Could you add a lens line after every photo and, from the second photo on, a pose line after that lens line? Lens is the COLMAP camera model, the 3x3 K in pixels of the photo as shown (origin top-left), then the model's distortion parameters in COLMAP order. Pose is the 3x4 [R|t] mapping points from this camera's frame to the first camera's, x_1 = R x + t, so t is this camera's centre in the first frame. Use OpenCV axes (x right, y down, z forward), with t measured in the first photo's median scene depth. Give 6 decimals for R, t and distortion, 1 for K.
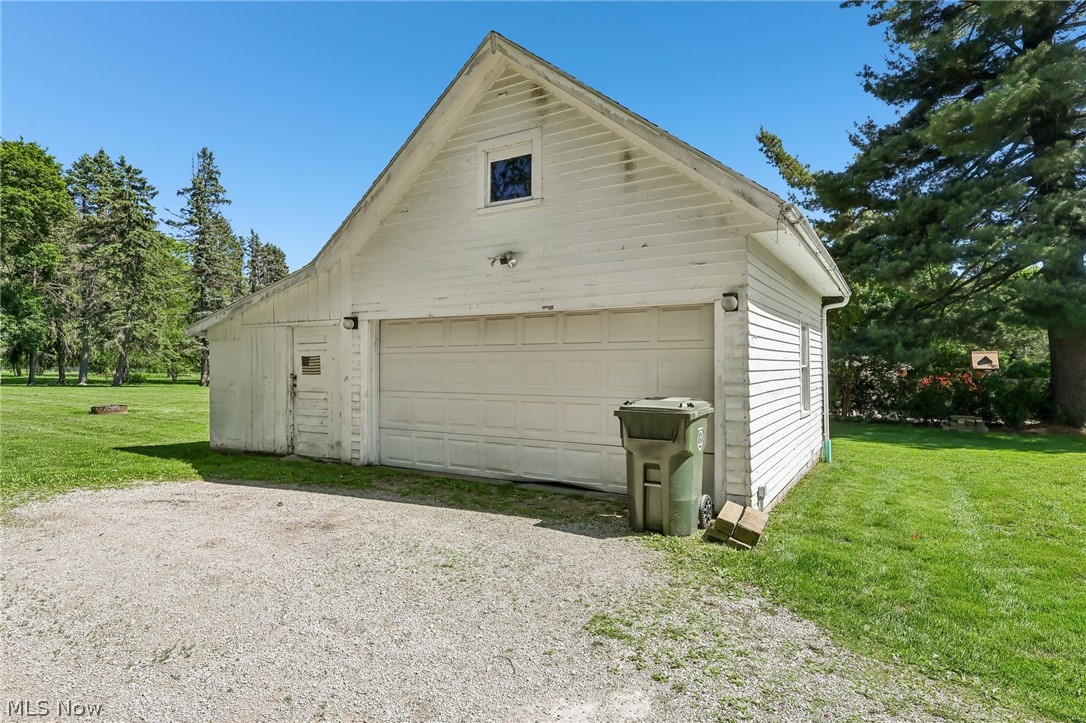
lens RADIAL K [[606.2, 0, 543.0], [0, 606.2, 361.5], [0, 0, 1]] dist [0.002700, 0.000640]
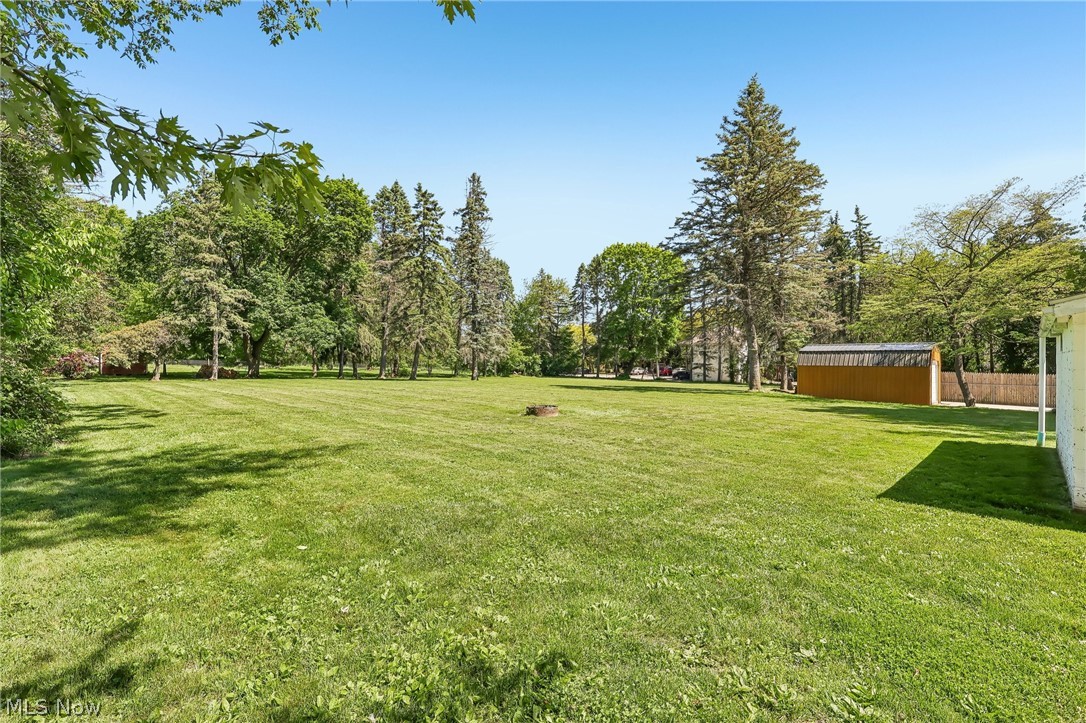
lens RADIAL K [[512.7, 0, 545.2], [0, 512.7, 360.3], [0, 0, 1]] dist [-0.000260, 0.000400]
pose [[0.971593, -0.001946, -0.236651, -0.207066], [0.003371, 0.999979, 0.005615, -0.001270], [0.236635, -0.006254, 0.971579, 0.088750]]
